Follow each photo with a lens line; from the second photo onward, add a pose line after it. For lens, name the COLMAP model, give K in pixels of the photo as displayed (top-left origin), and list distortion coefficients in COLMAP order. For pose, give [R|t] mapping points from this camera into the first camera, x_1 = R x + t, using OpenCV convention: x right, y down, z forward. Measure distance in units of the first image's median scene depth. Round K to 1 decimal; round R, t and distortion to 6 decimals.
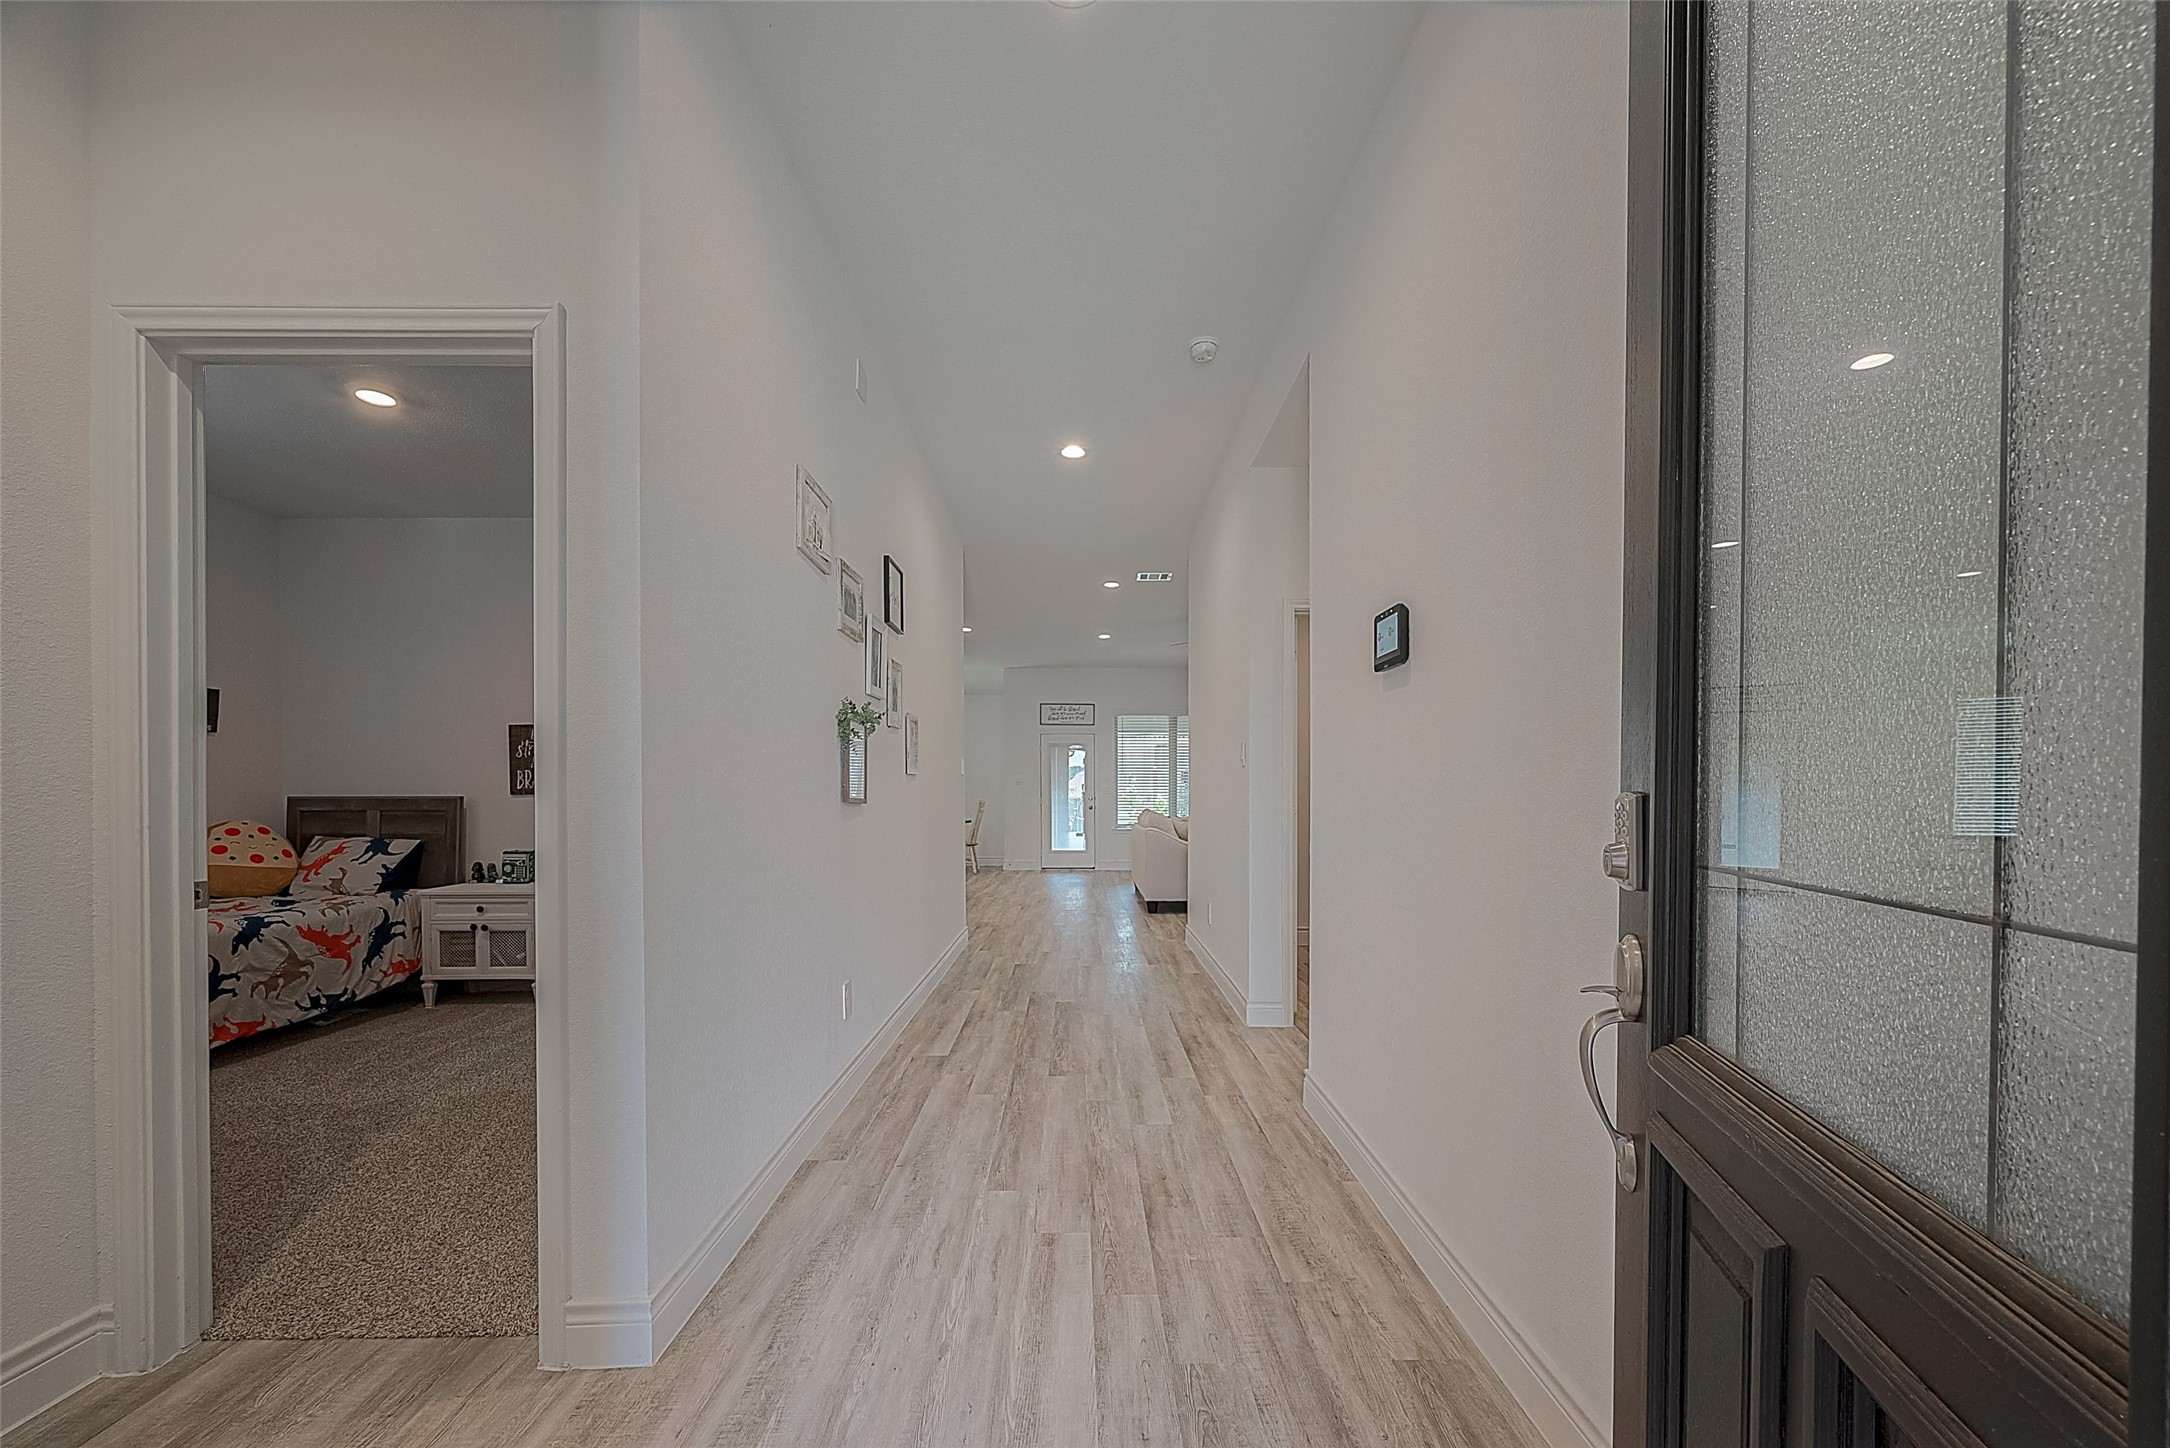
lens RADIAL K [[868.0, 0, 1085.5], [0, 868.0, 804.2], [0, 0, 1]] dist [0.002123, 0.000217]
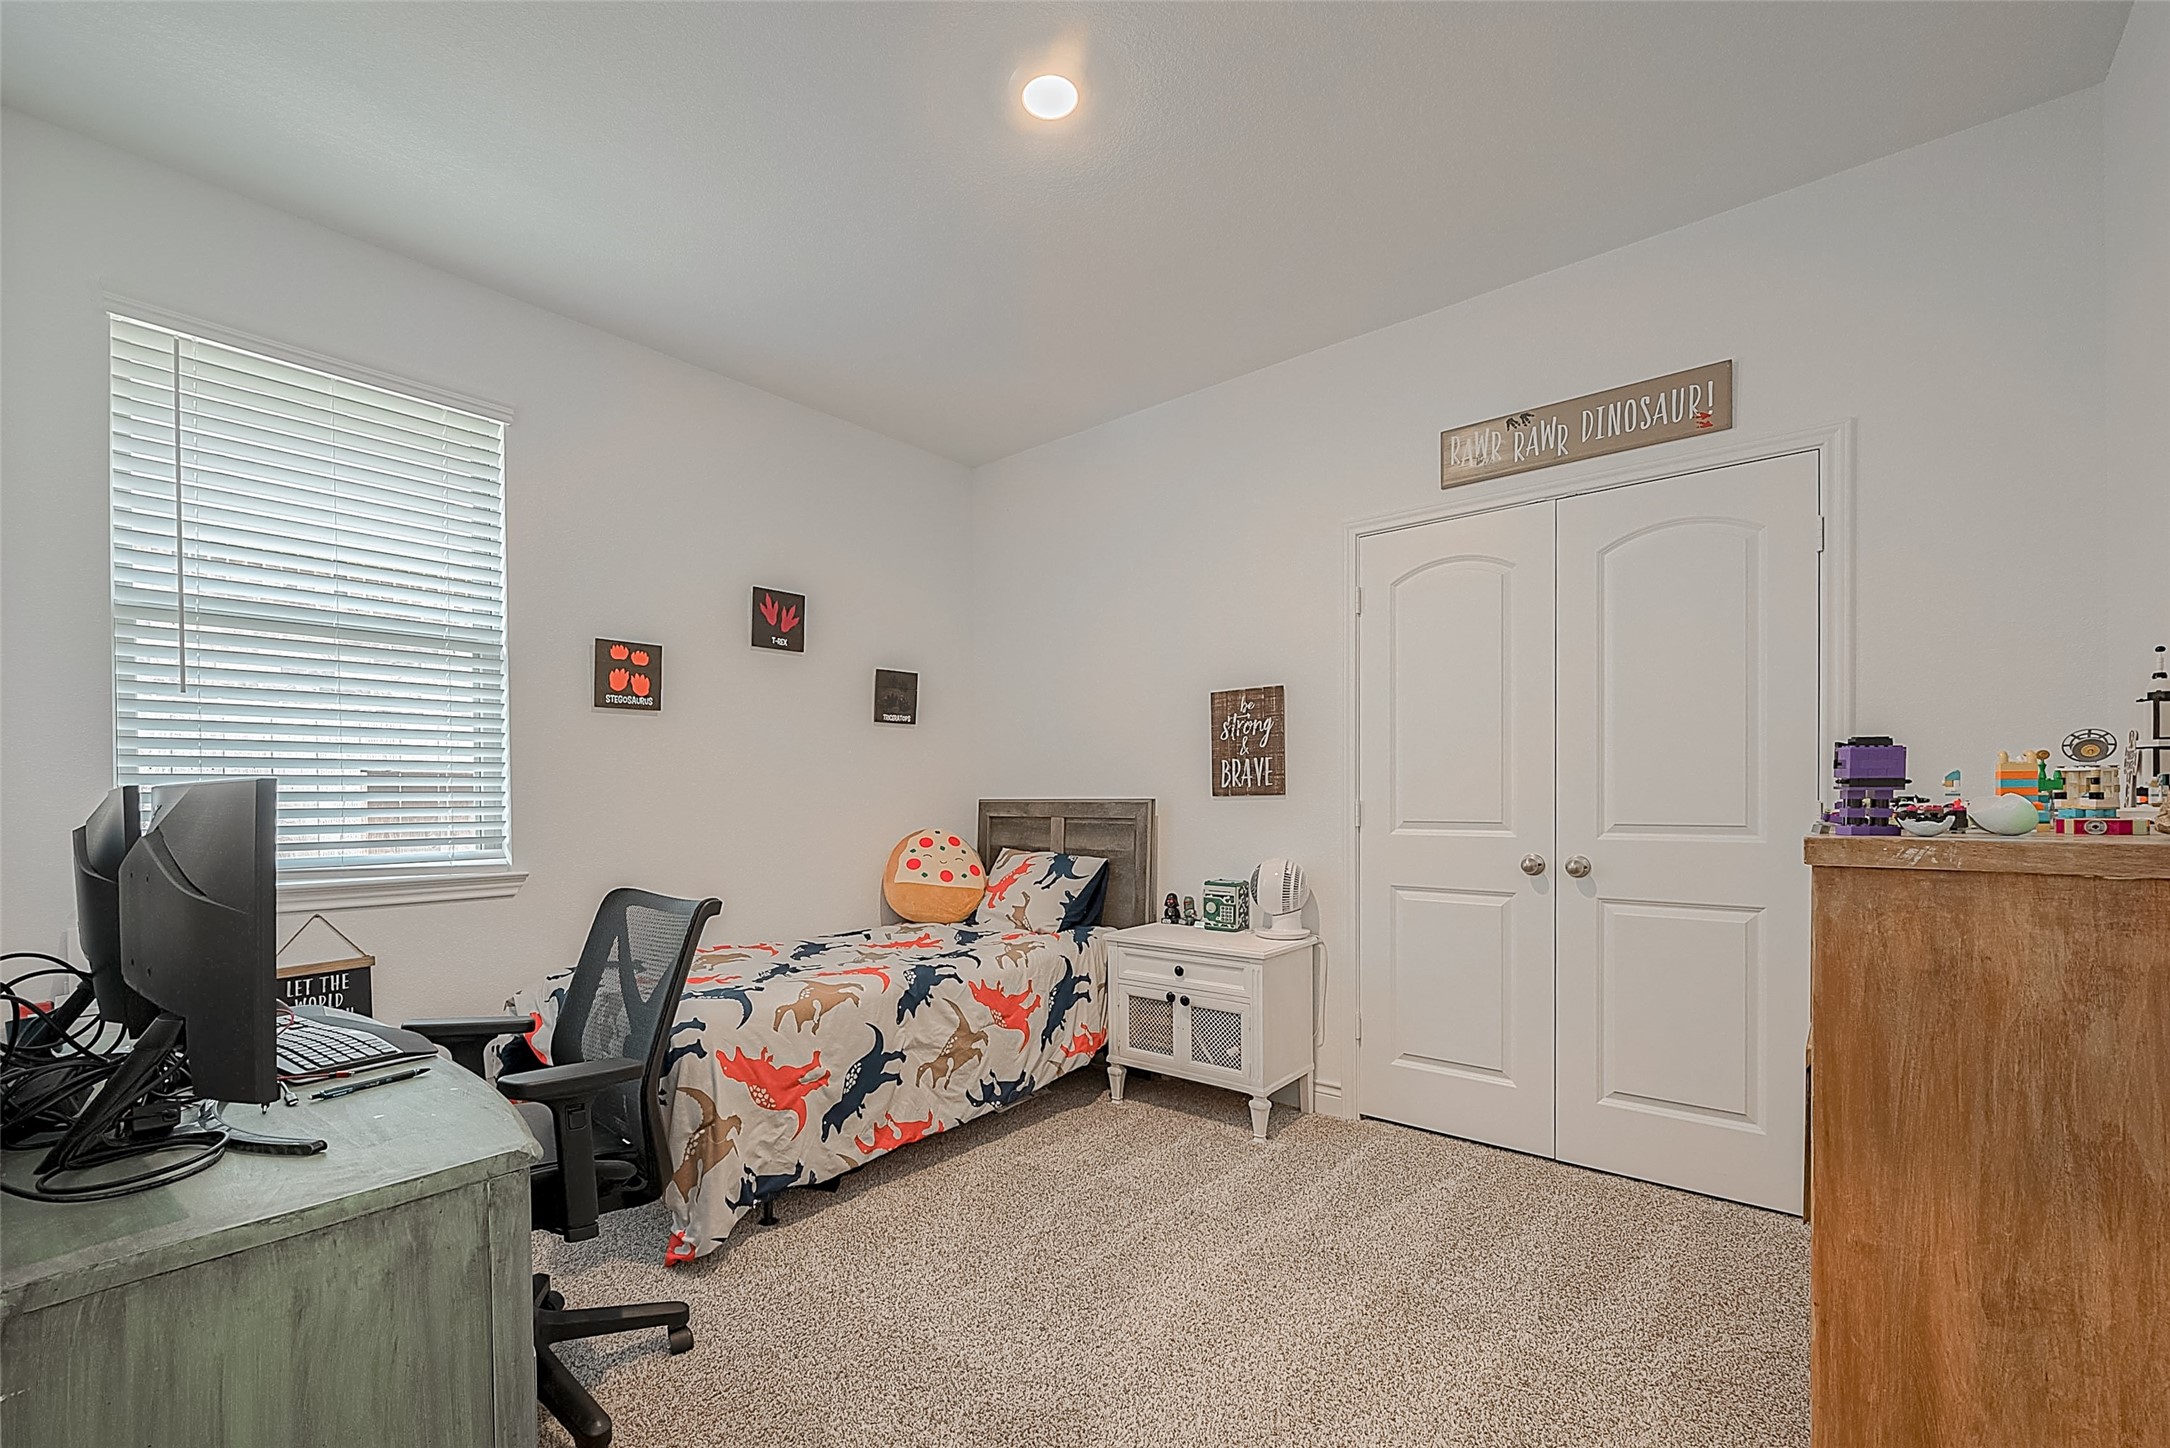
lens RADIAL K [[868.0, 0, 1085.5], [0, 868.0, 804.2], [0, 0, 1]] dist [0.002123, 0.000217]
pose [[0.782687, 0.002784, -0.622410, -0.345984], [-0.002631, 0.999996, 0.001165, -0.005762], [0.622410, 0.000725, 0.782691, 0.444786]]
